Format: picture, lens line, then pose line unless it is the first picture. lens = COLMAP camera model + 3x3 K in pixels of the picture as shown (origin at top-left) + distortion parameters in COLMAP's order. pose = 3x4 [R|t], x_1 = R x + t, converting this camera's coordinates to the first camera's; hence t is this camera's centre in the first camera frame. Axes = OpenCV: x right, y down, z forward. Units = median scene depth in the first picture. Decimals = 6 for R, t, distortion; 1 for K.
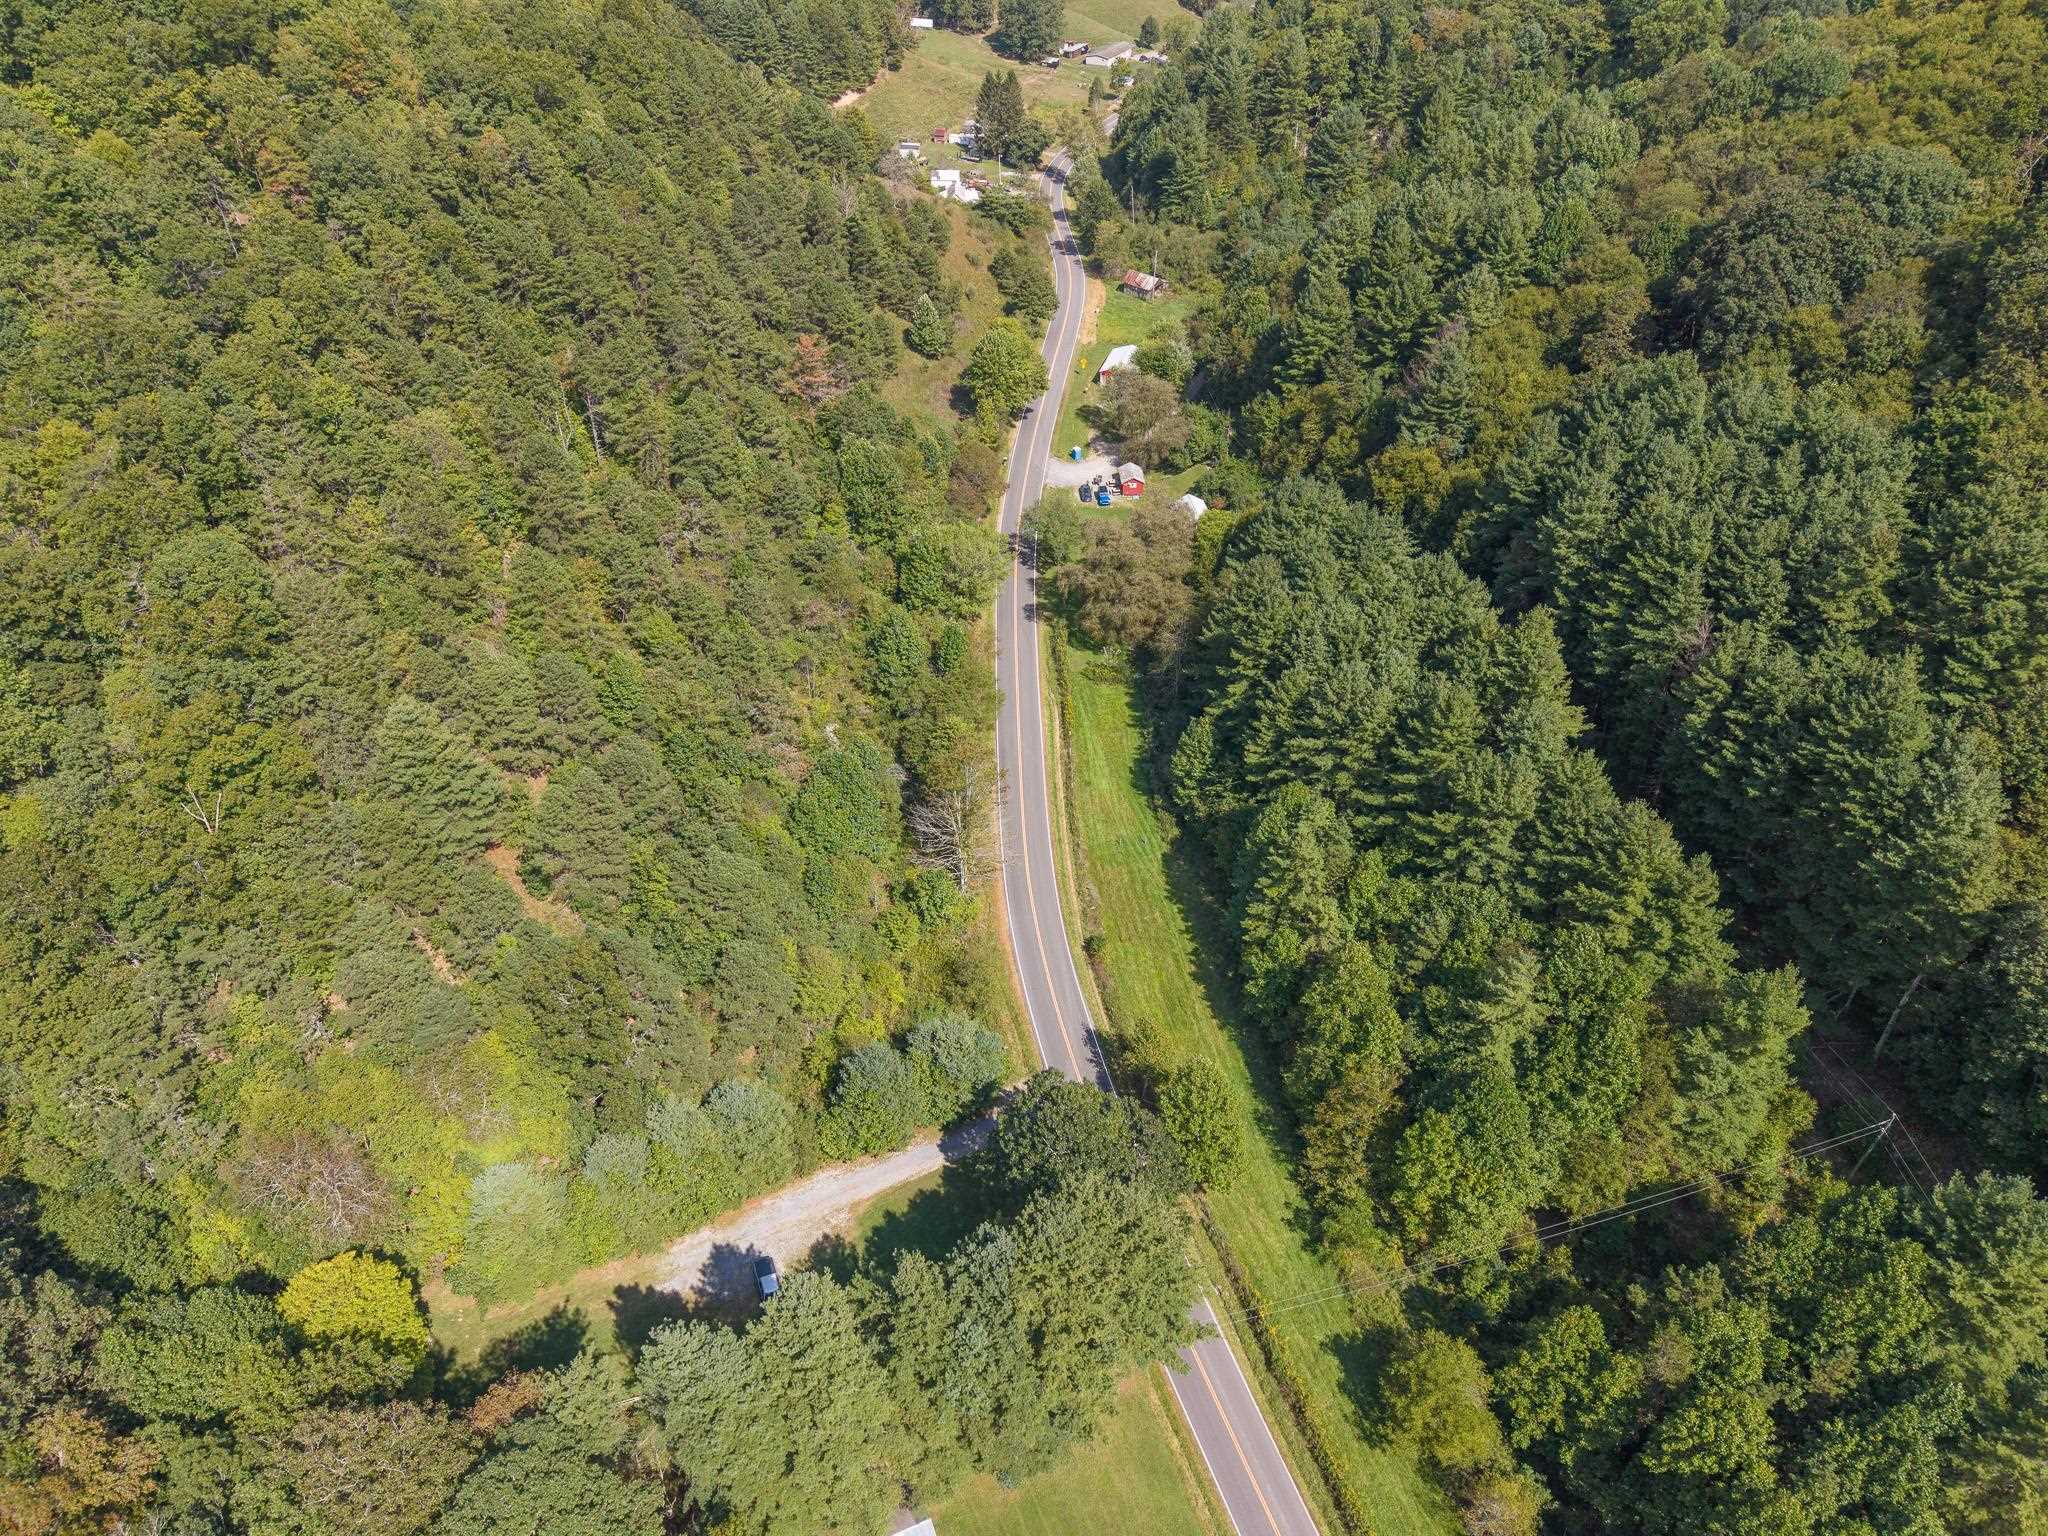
lens RADIAL K [[1359.0, 0, 1025.9], [0, 1359.0, 781.9], [0, 0, 1]] dist [0.017424, -0.000200]
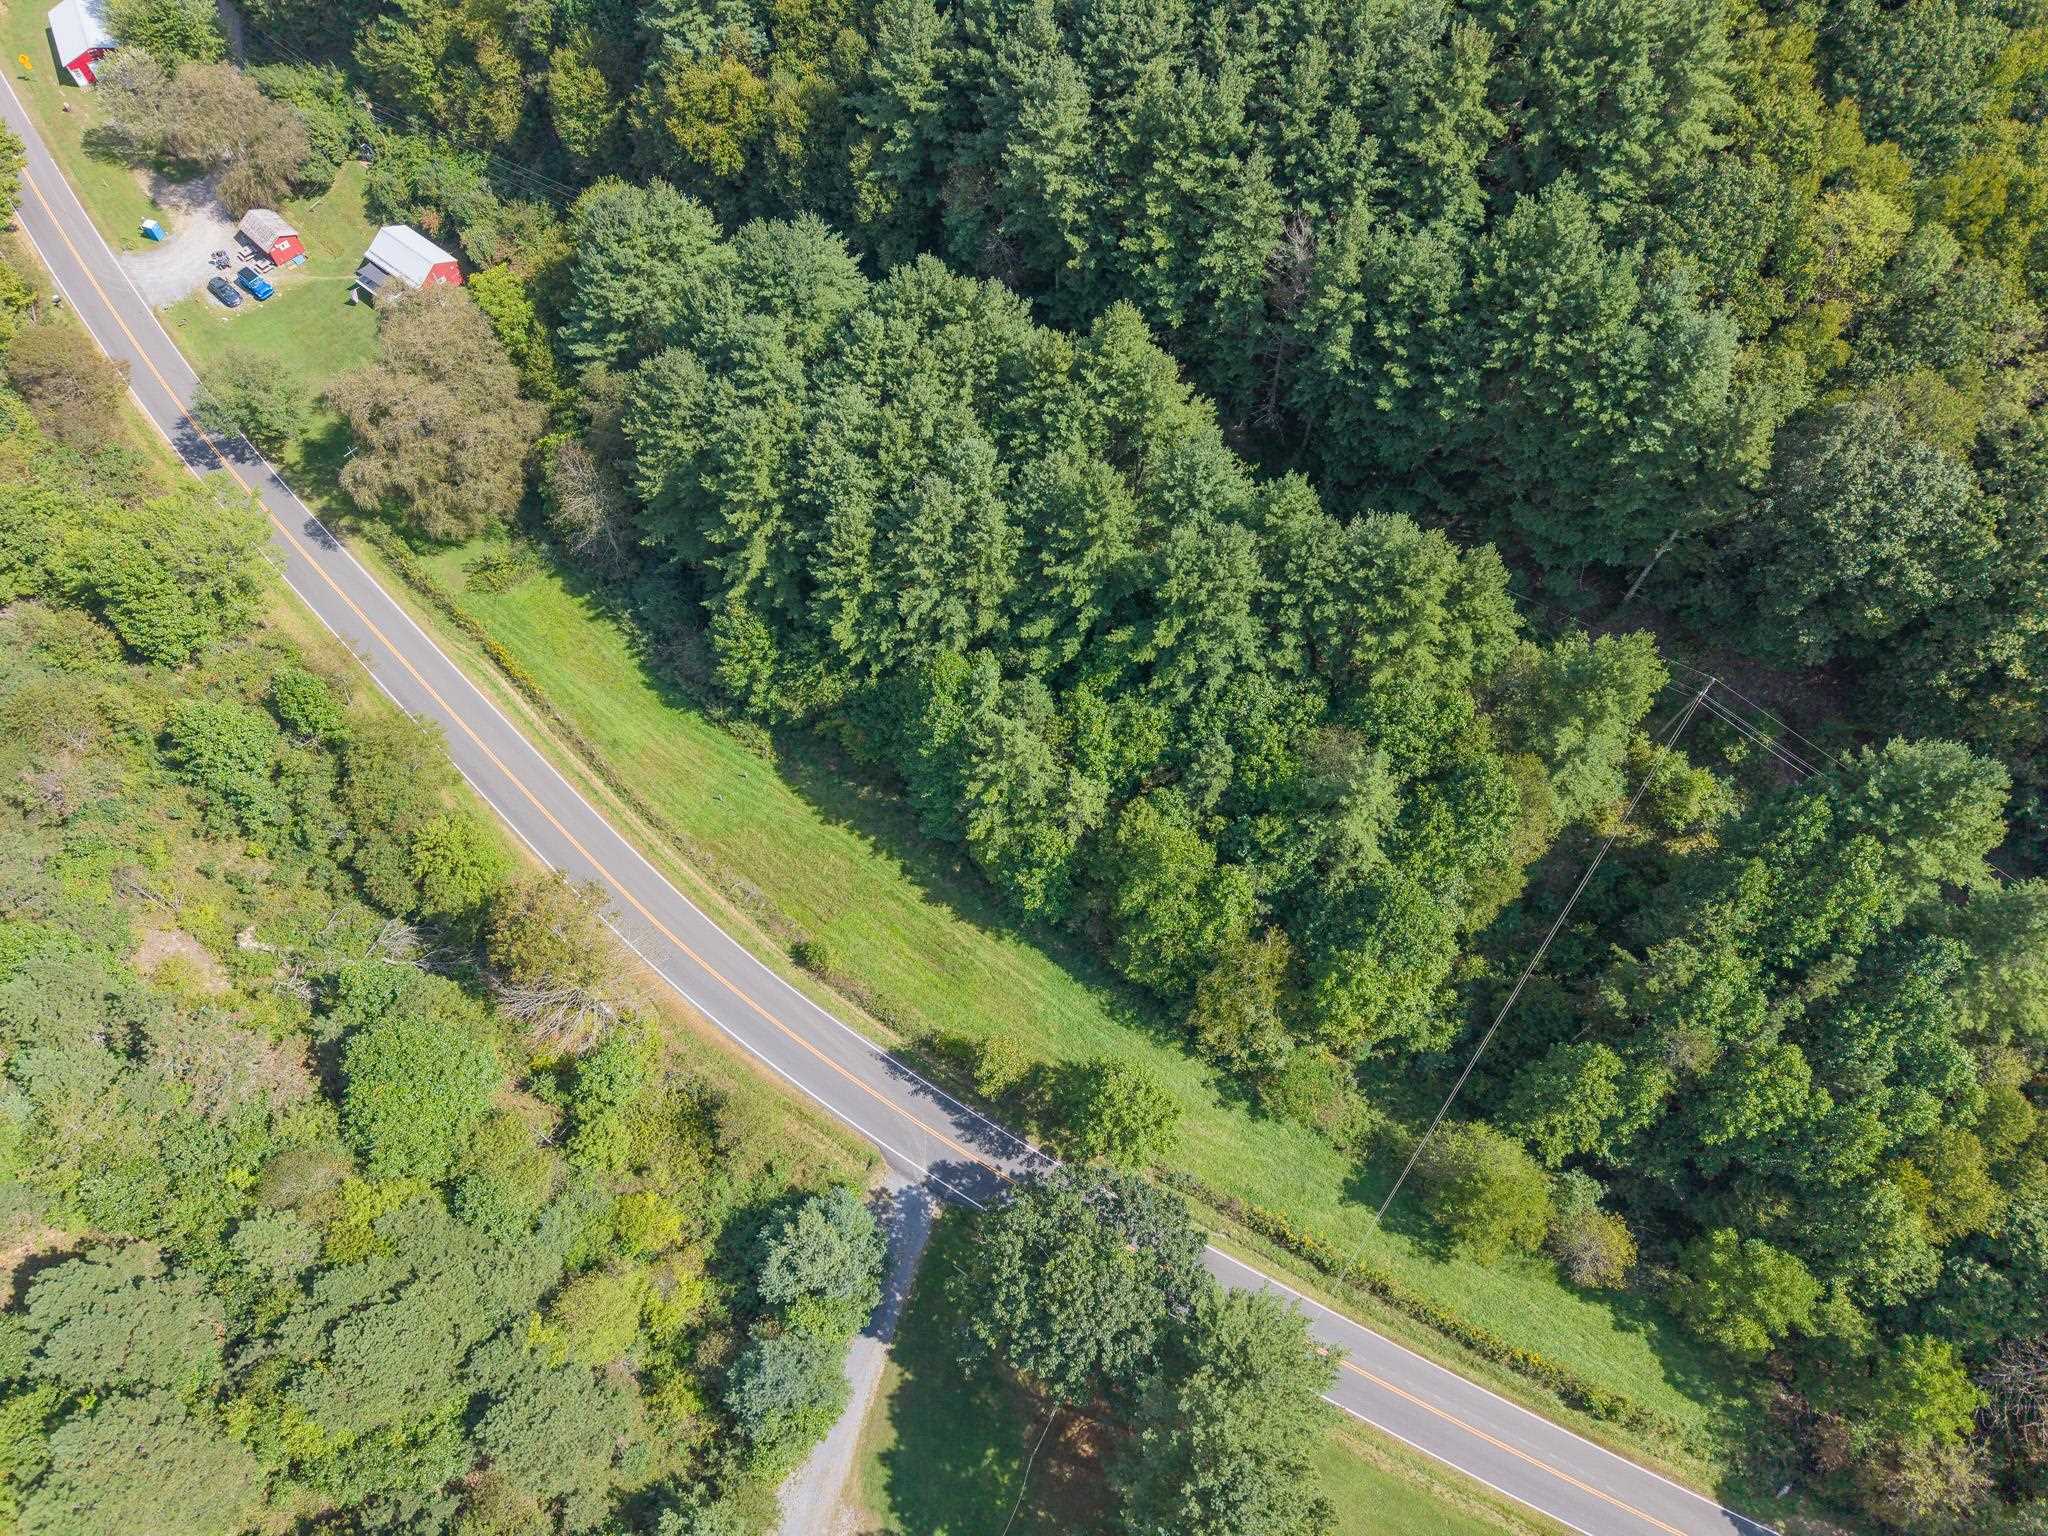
lens RADIAL K [[1411.1, 0, 994.0], [0, 1411.1, 766.8], [0, 0, 1]] dist [0.029562, -0.001825]
pose [[0.729323, -0.615821, 0.298082, -0.049612], [0.451991, 0.760756, 0.465784, -0.314219], [-0.513607, -0.204976, 0.833182, 0.337913]]
